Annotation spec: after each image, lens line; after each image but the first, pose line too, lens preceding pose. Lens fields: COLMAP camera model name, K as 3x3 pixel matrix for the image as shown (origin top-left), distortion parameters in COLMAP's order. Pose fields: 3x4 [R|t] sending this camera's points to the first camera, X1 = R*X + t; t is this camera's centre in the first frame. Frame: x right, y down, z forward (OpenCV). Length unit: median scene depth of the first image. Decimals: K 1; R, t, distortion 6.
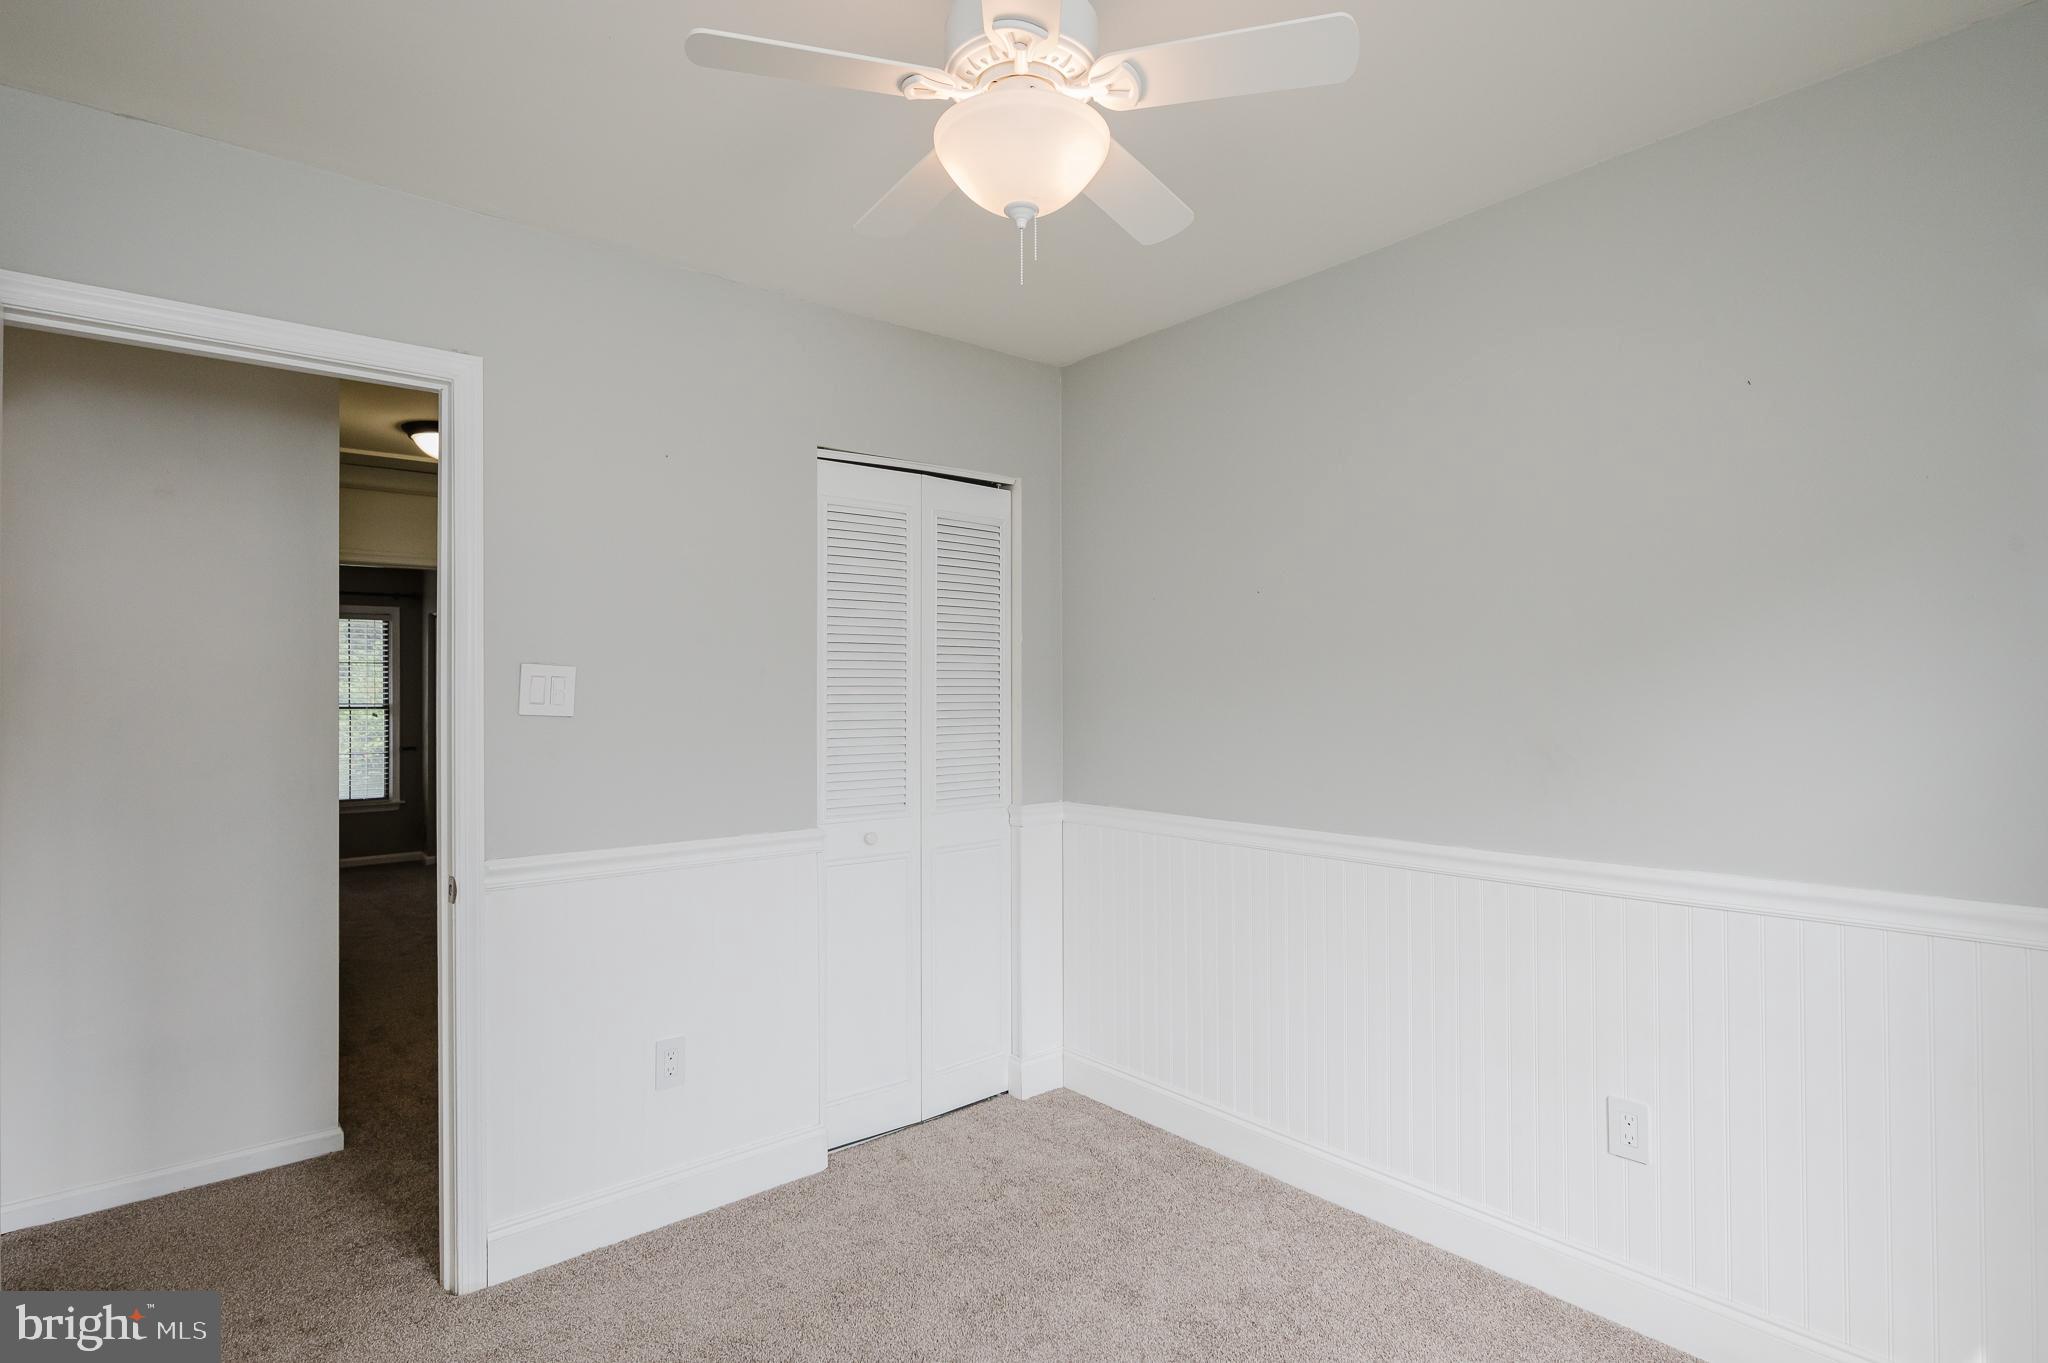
lens RADIAL K [[1032.8, 0, 1015.4], [0, 1032.8, 680.3], [0, 0, 1]] dist [0.001474, -0.000703]
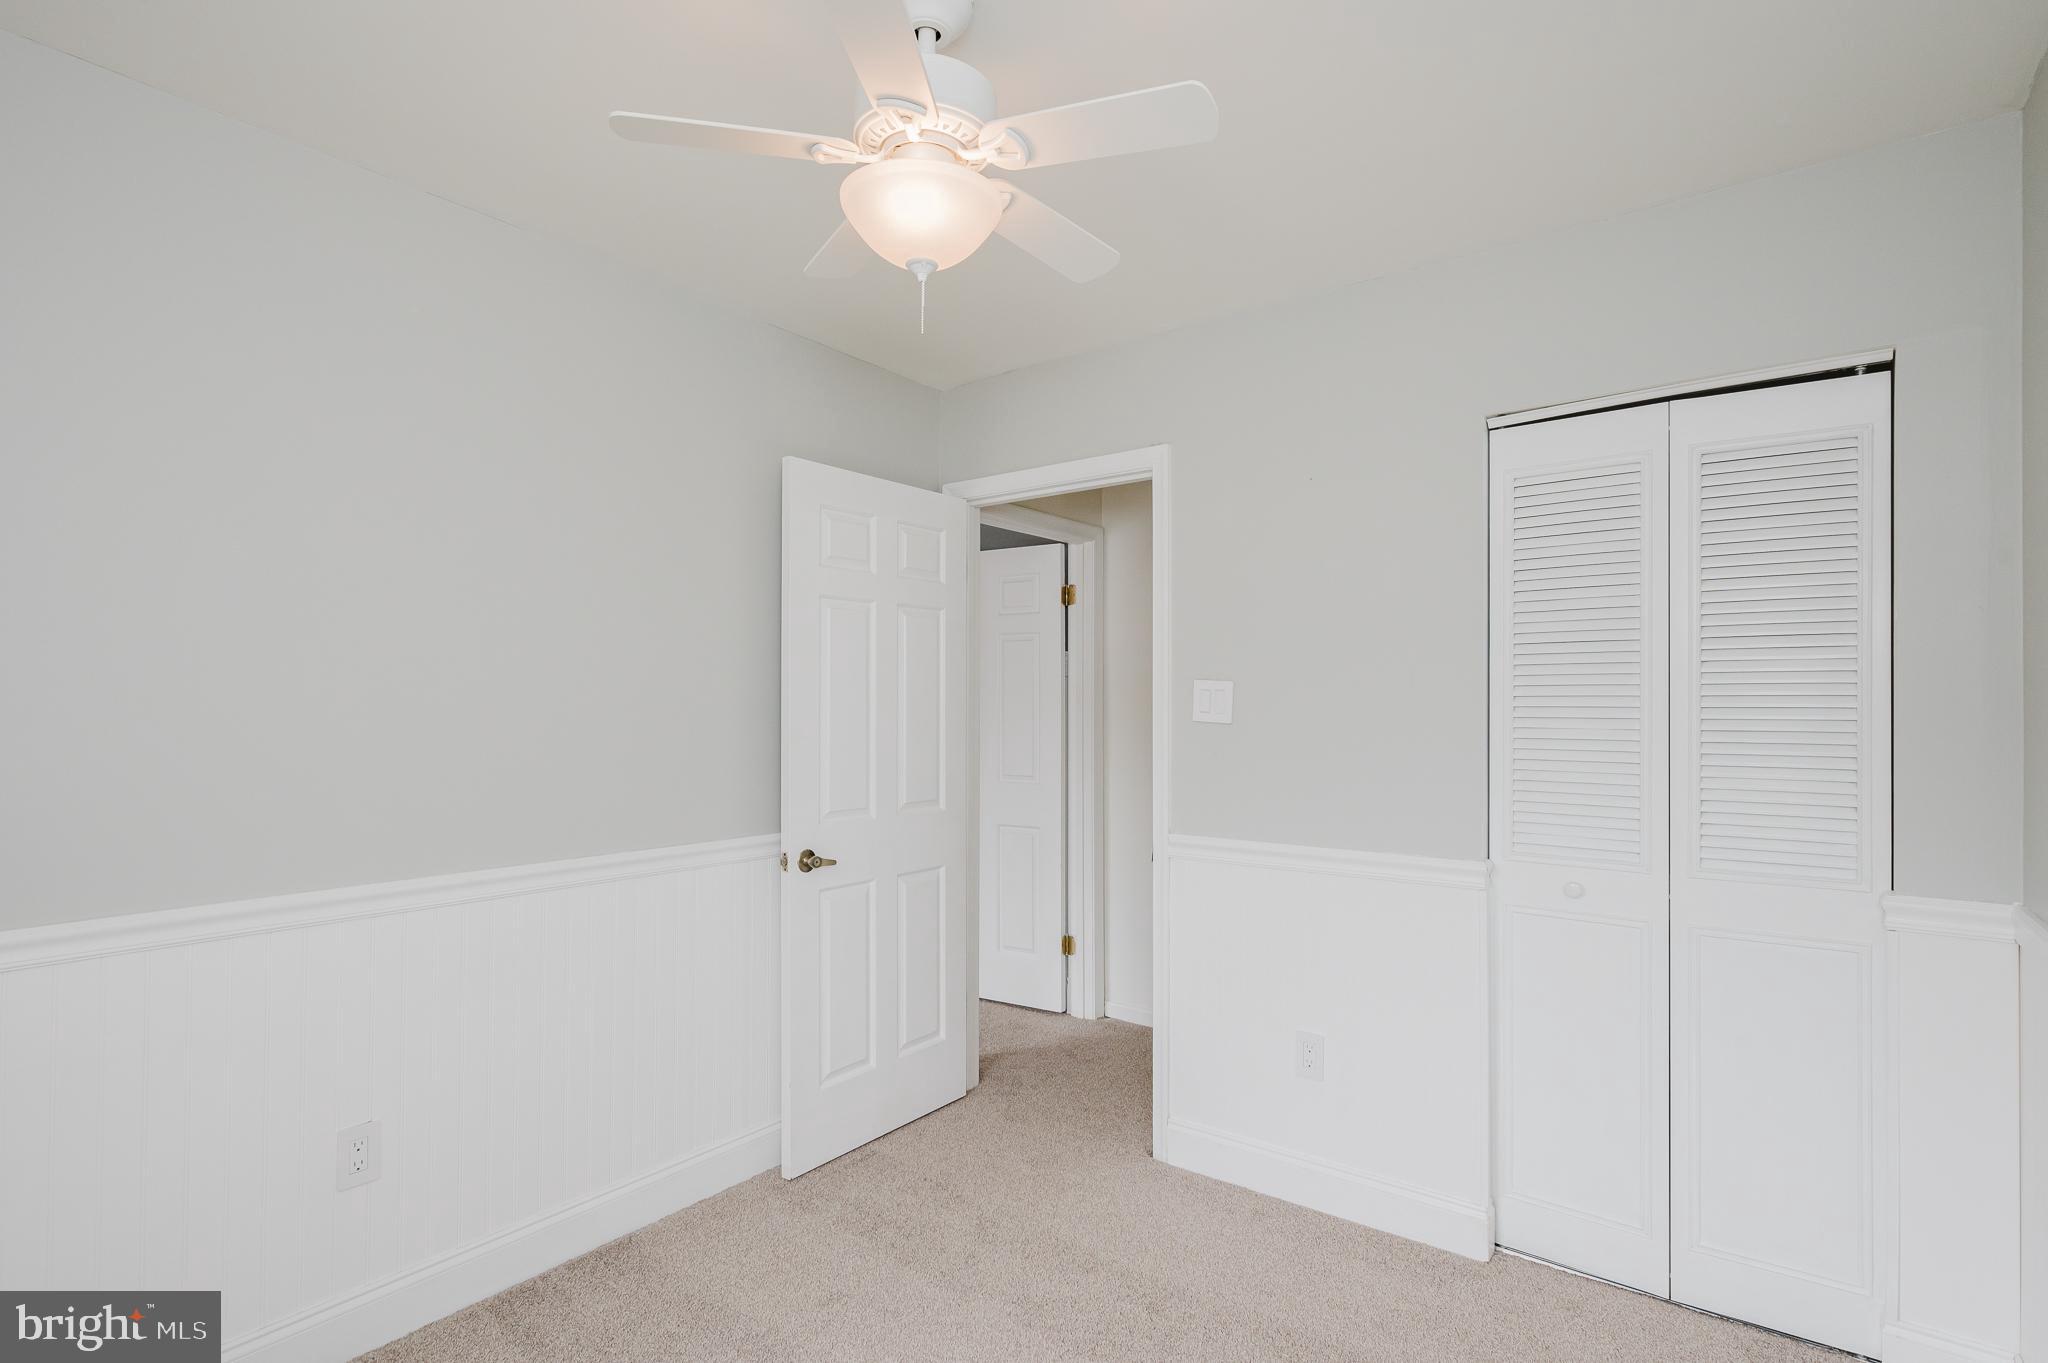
lens RADIAL K [[1032.8, 0, 1015.4], [0, 1032.8, 680.3], [0, 0, 1]] dist [0.001474, -0.000703]
pose [[0.193088, -0.013313, -0.981091, 0.649491], [0.014335, 0.999839, -0.010746, -0.004991], [0.981077, -0.011989, 0.193248, 0.509763]]
